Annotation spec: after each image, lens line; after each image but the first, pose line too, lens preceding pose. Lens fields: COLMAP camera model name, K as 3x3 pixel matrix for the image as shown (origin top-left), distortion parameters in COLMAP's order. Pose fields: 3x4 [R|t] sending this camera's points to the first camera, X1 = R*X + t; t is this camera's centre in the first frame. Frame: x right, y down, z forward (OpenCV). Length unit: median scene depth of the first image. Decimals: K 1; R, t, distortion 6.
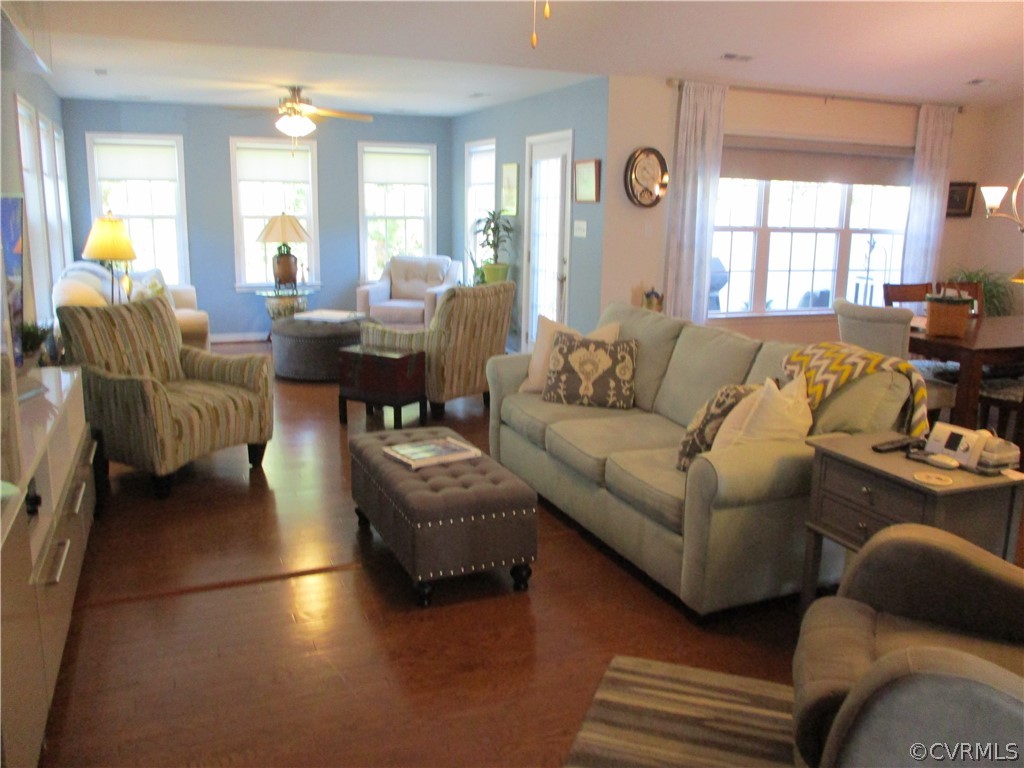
lens RADIAL K [[855.1, 0, 513.7], [0, 855.1, 381.3], [0, 0, 1]] dist [-0.029747, 0.008400]
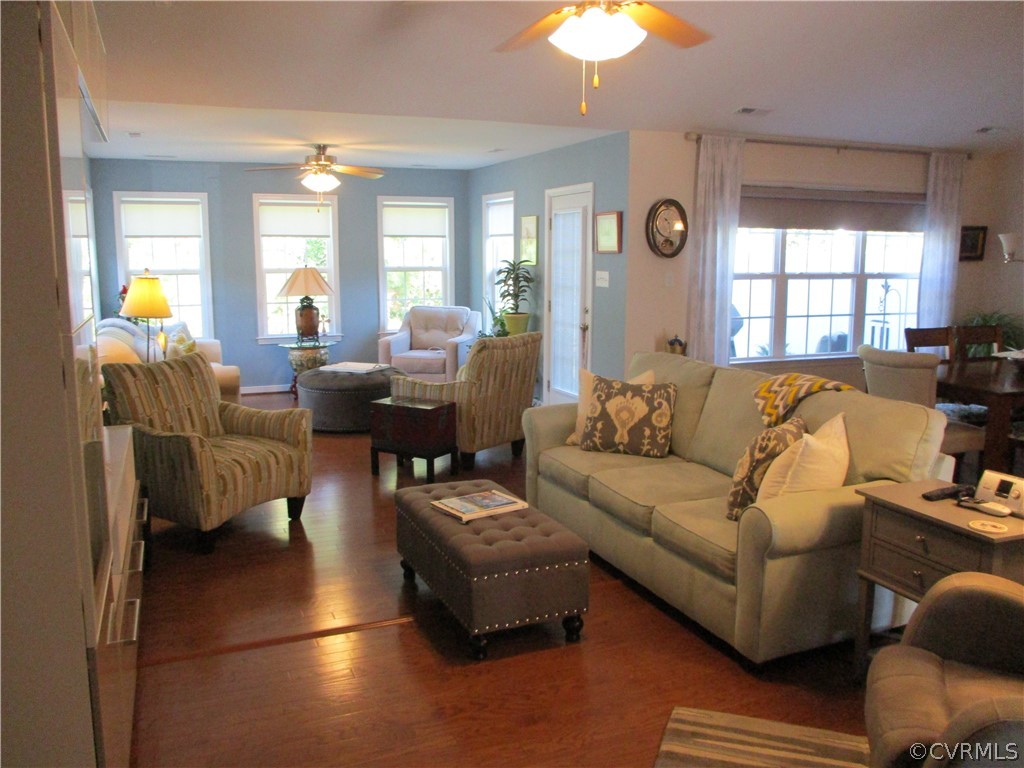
lens RADIAL K [[855.1, 0, 513.4], [0, 855.1, 380.1], [0, 0, 1]] dist [-0.029747, 0.008400]
pose [[0.999883, -0.015087, -0.002705, -0.029612], [0.014925, 0.998514, -0.052405, -0.006594], [0.003492, 0.052359, 0.998622, -0.012394]]
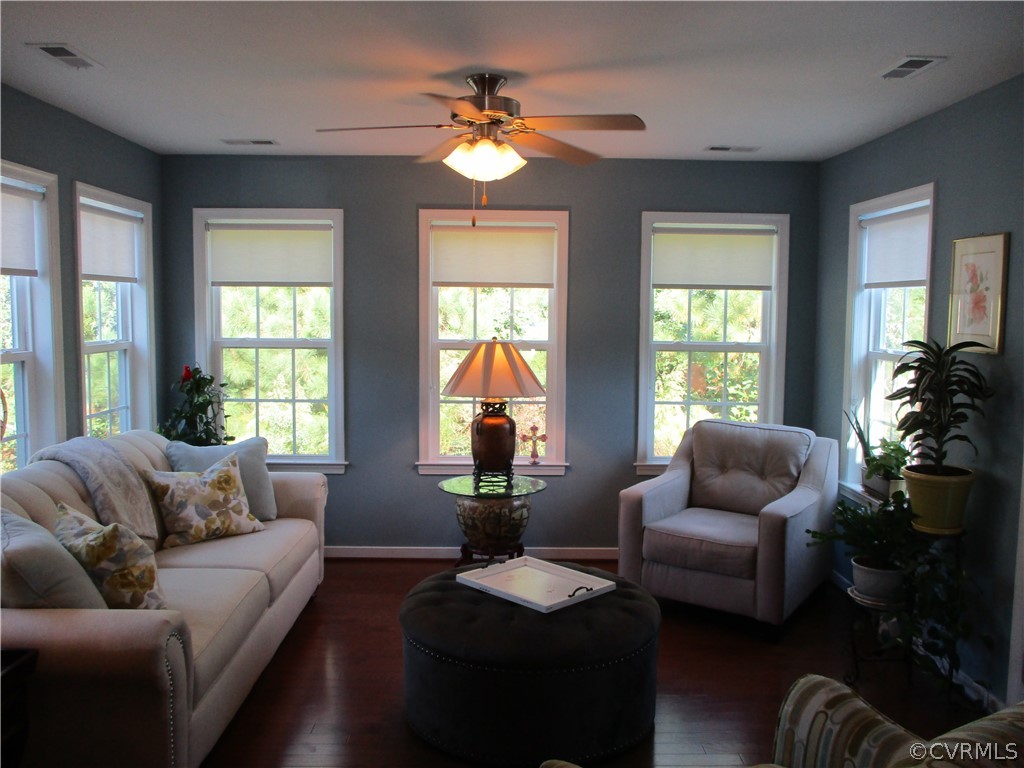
lens RADIAL K [[855.1, 0, 520.8], [0, 855.1, 386.1], [0, 0, 1]] dist [-0.029747, 0.008400]
pose [[0.934223, 0.027200, -0.355651, -0.083090], [-0.069549, 0.991841, -0.106836, -0.152455], [0.349844, 0.124544, 0.928492, 0.687556]]
